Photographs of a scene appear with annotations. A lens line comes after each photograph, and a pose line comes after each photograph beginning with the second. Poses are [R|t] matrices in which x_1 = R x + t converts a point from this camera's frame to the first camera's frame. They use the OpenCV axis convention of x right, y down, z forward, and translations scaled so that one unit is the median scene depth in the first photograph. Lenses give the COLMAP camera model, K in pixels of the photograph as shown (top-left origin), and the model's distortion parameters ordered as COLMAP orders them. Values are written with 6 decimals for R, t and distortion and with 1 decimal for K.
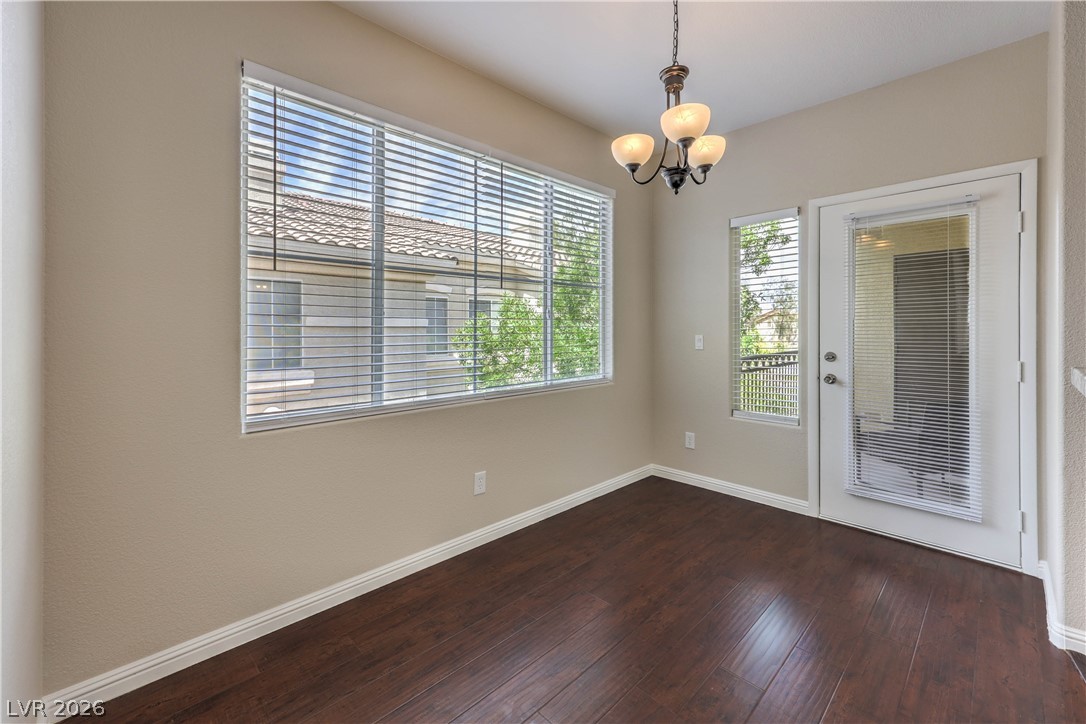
lens RADIAL K [[452.8, 0, 563.9], [0, 452.8, 330.1], [0, 0, 1]] dist [0.016239, 0.000107]
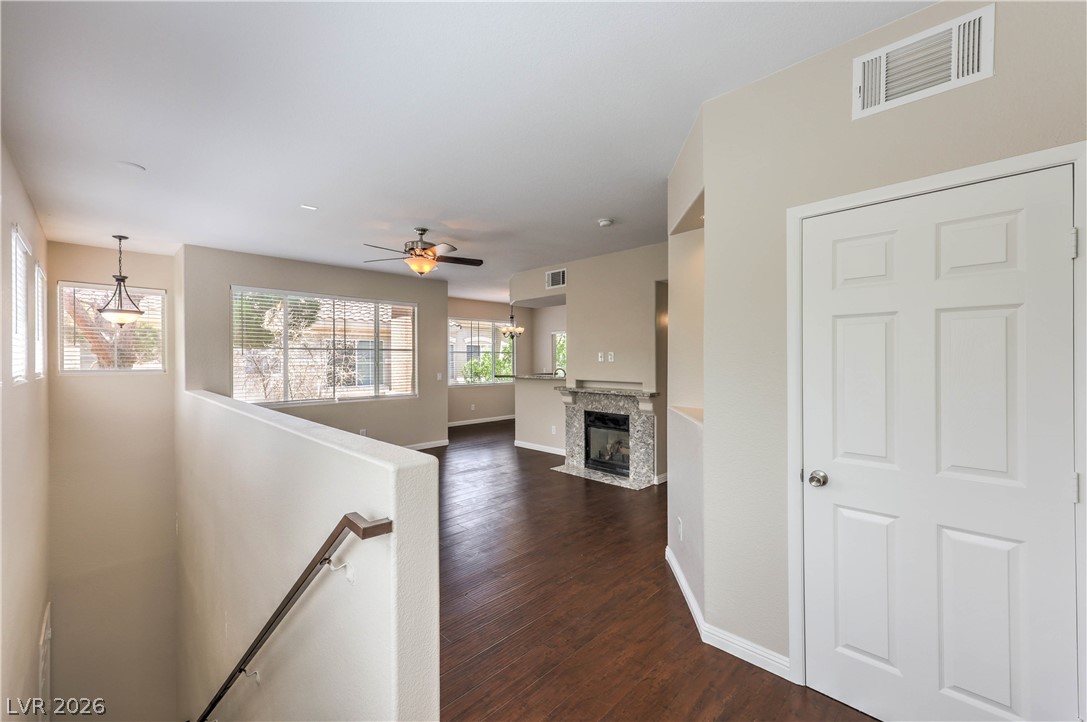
lens RADIAL K [[442.3, 0, 550.0], [0, 442.3, 356.6], [0, 0, 1]] dist [0.000974, -0.000005]
pose [[0.999902, -0.004420, -0.013297, 0.512927], [0.004319, 0.999962, -0.007627, -0.061210], [0.013330, 0.007568, 0.999883, -2.703833]]
